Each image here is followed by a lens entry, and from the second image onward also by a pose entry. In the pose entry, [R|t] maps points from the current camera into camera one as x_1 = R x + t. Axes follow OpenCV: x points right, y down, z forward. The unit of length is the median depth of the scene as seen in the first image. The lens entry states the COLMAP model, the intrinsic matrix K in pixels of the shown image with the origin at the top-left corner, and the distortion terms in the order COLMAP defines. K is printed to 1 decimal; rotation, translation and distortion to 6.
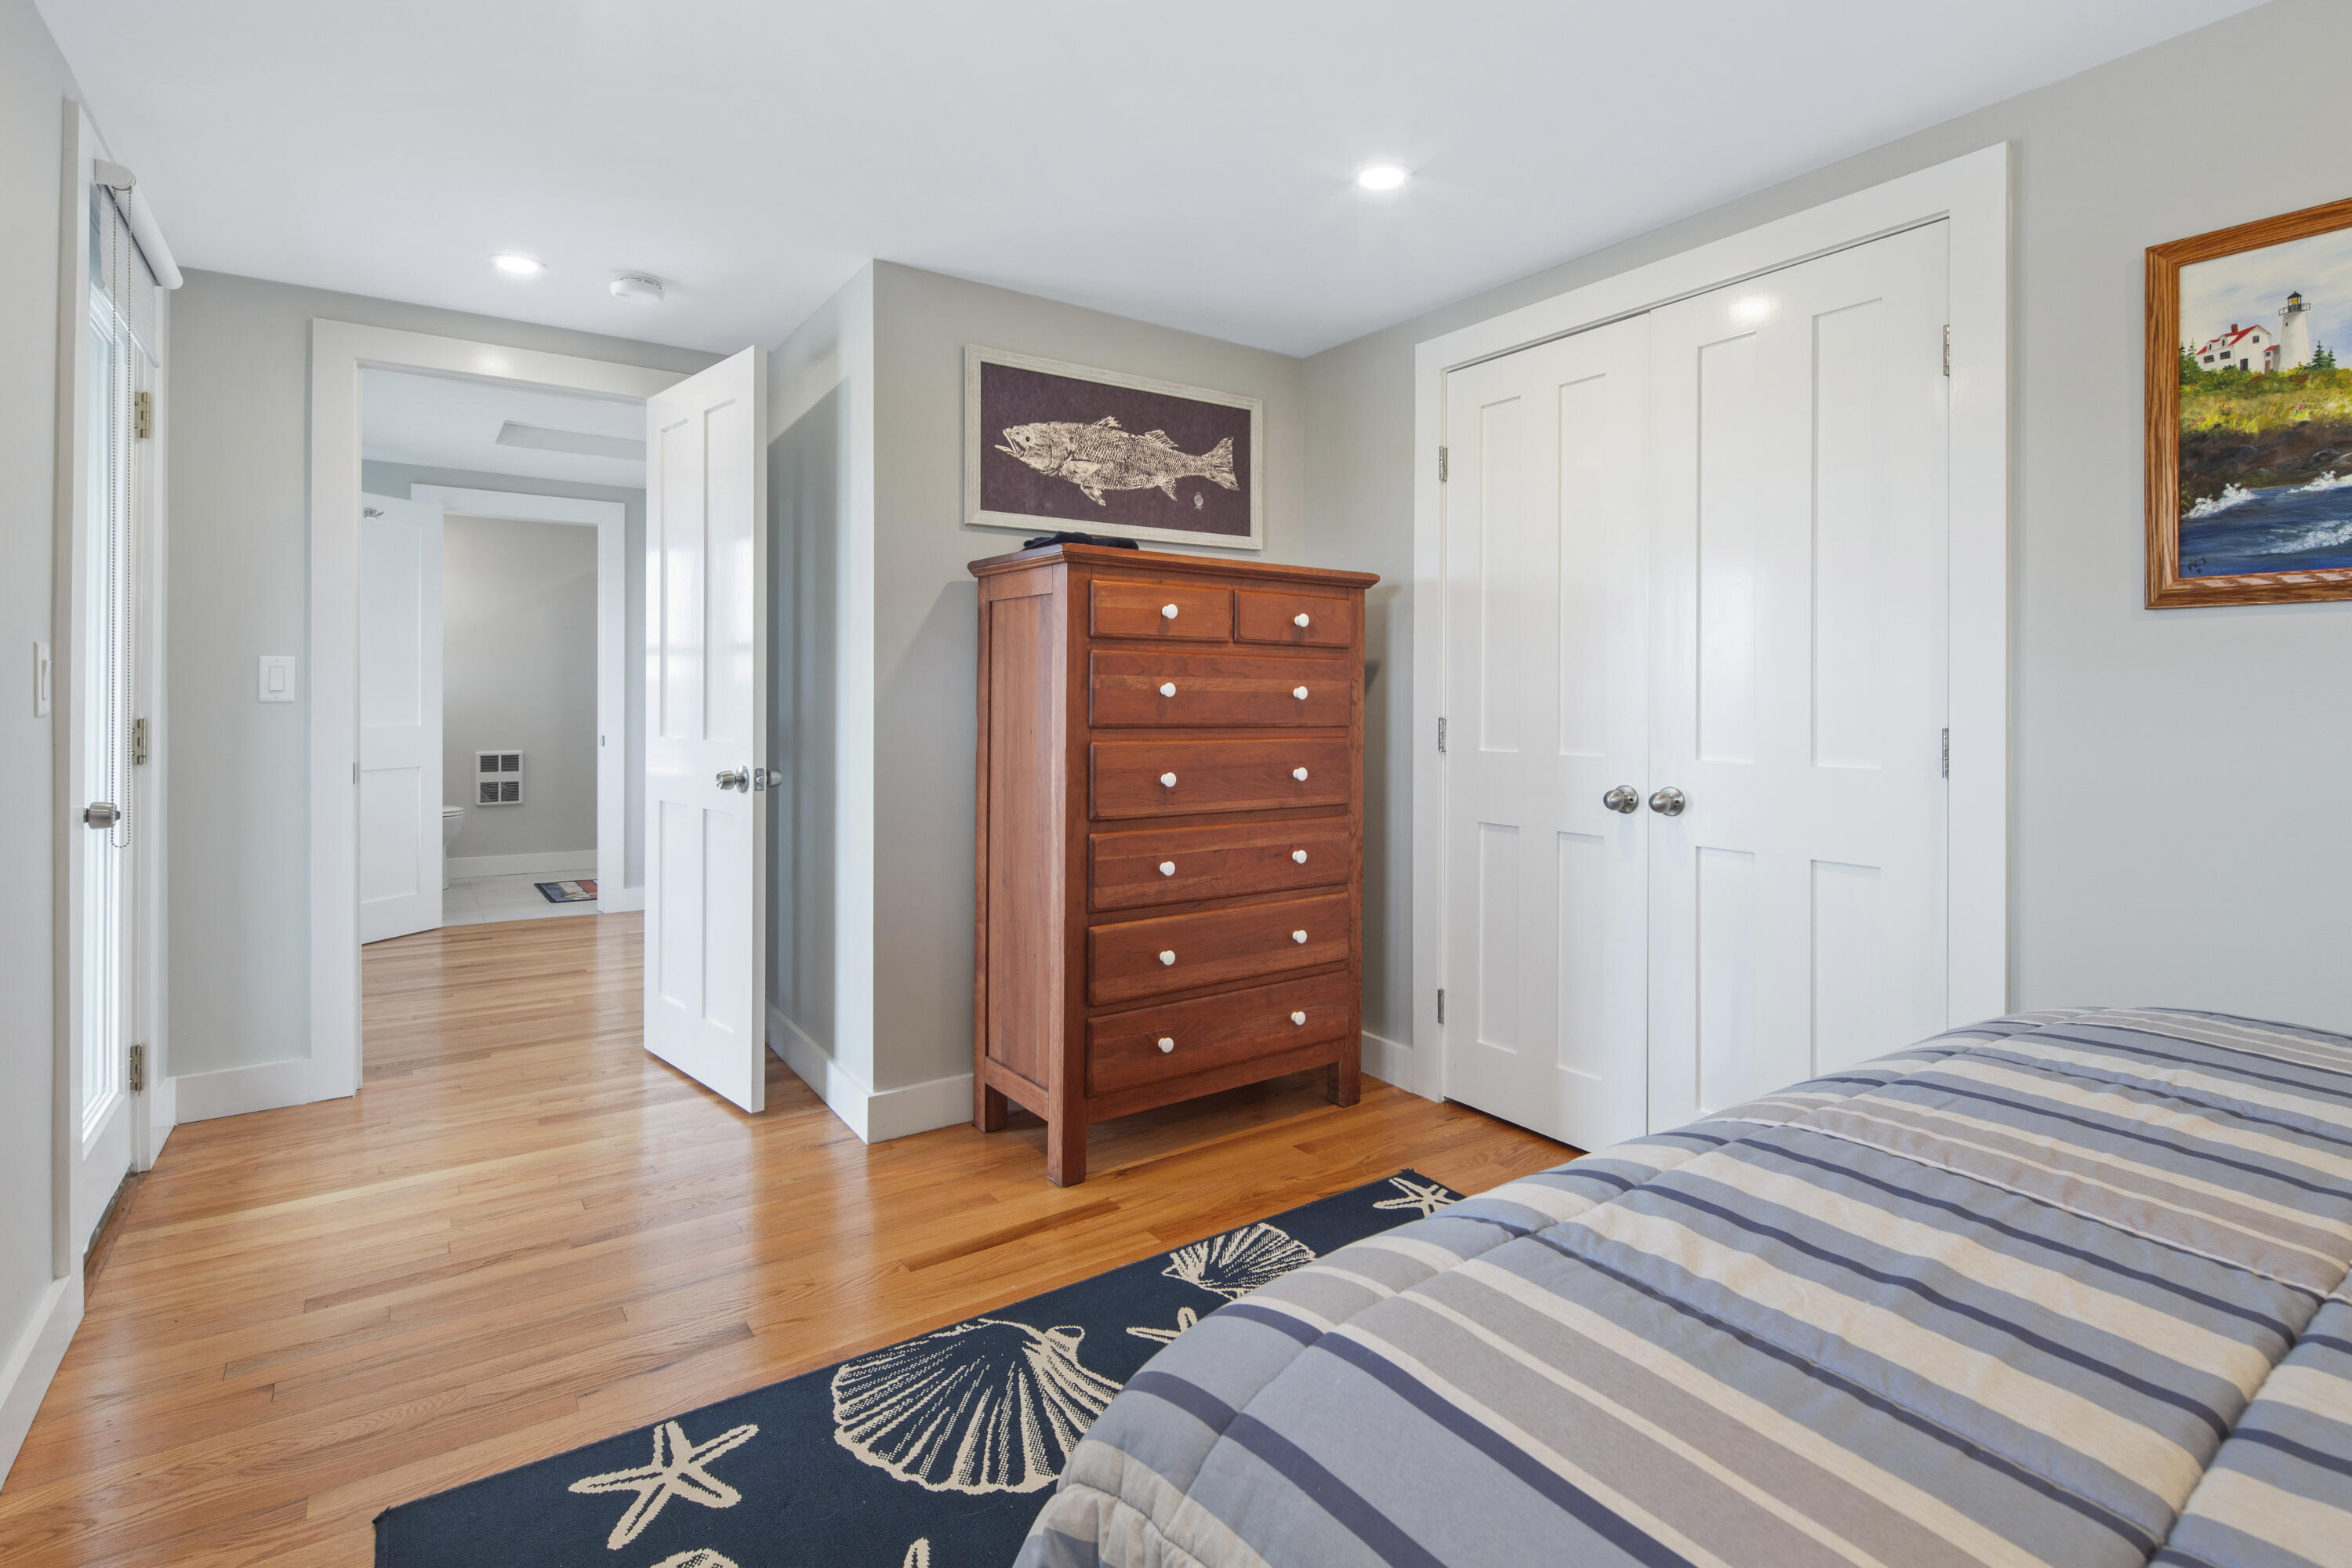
lens RADIAL K [[1177.8, 0, 1205.8], [0, 1177.8, 688.7], [0, 0, 1]] dist [-0.002744, -0.000565]
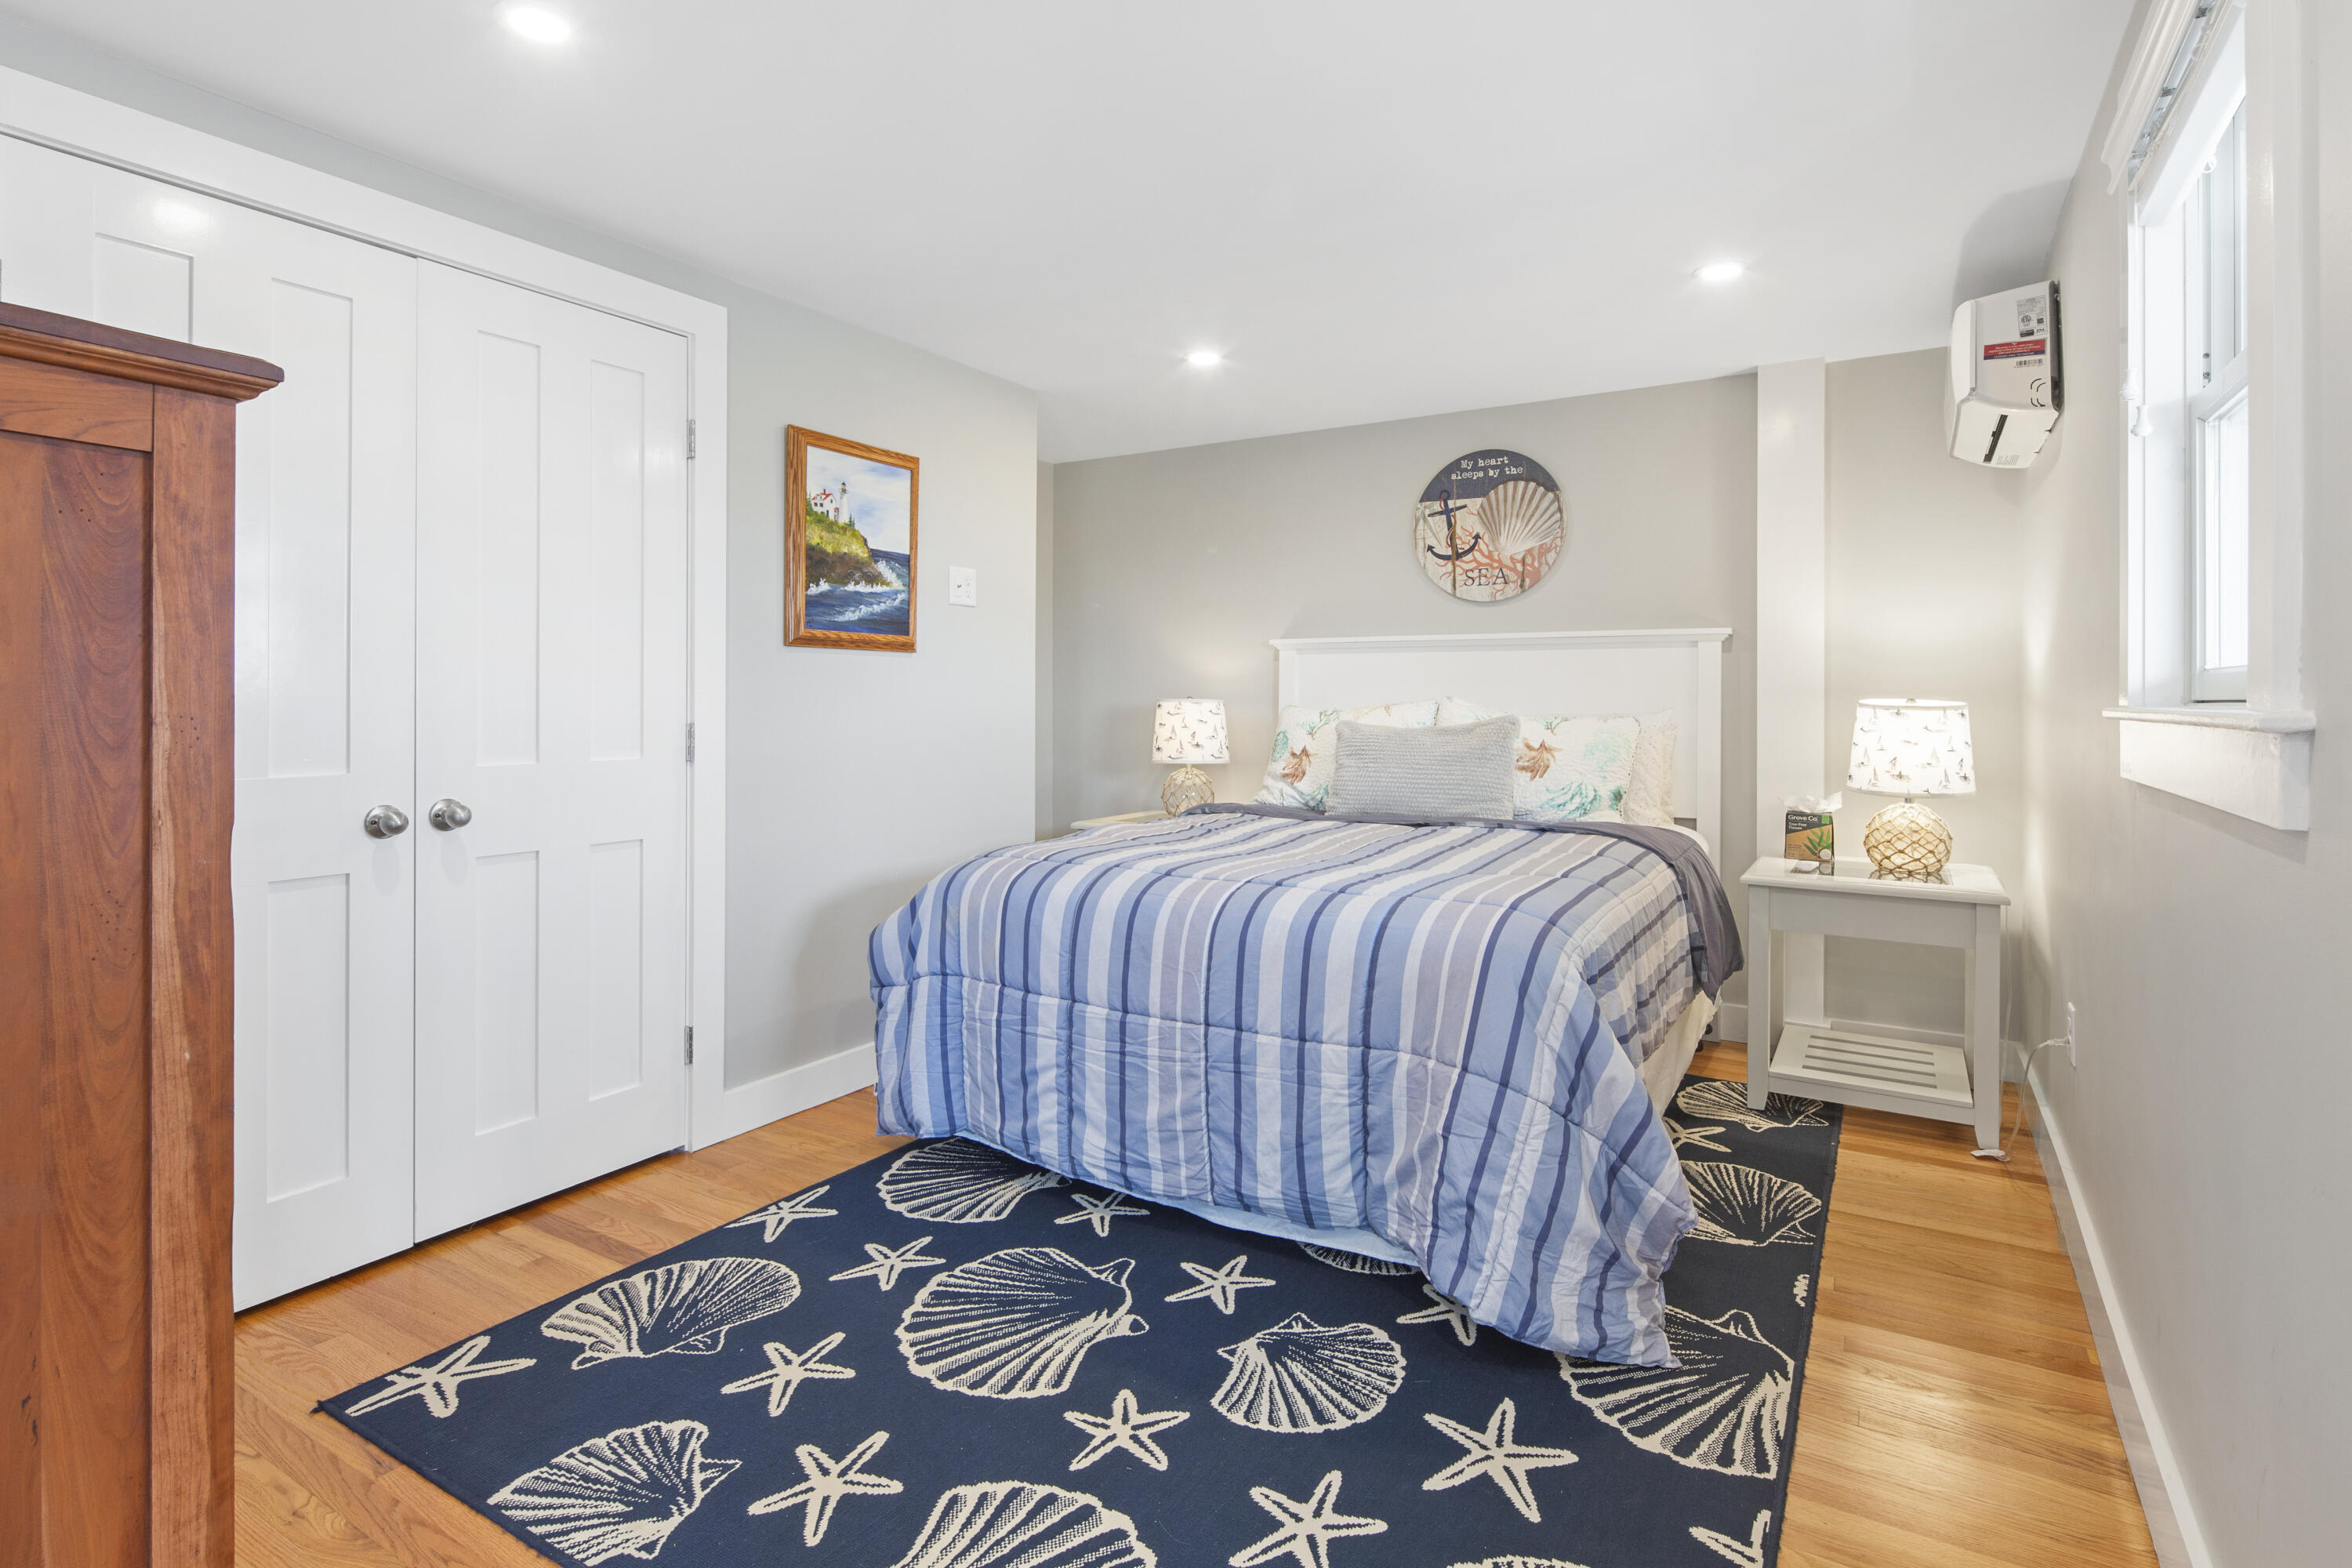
lens RADIAL K [[1177.8, 0, 1165.1], [0, 1177.8, 703.2], [0, 0, 1]] dist [-0.002744, -0.000565]
pose [[-0.406527, -0.004730, 0.913626, -0.923090], [-0.004554, 0.999985, 0.003151, 0.004655], [-0.913627, -0.002880, -0.406543, 1.208032]]
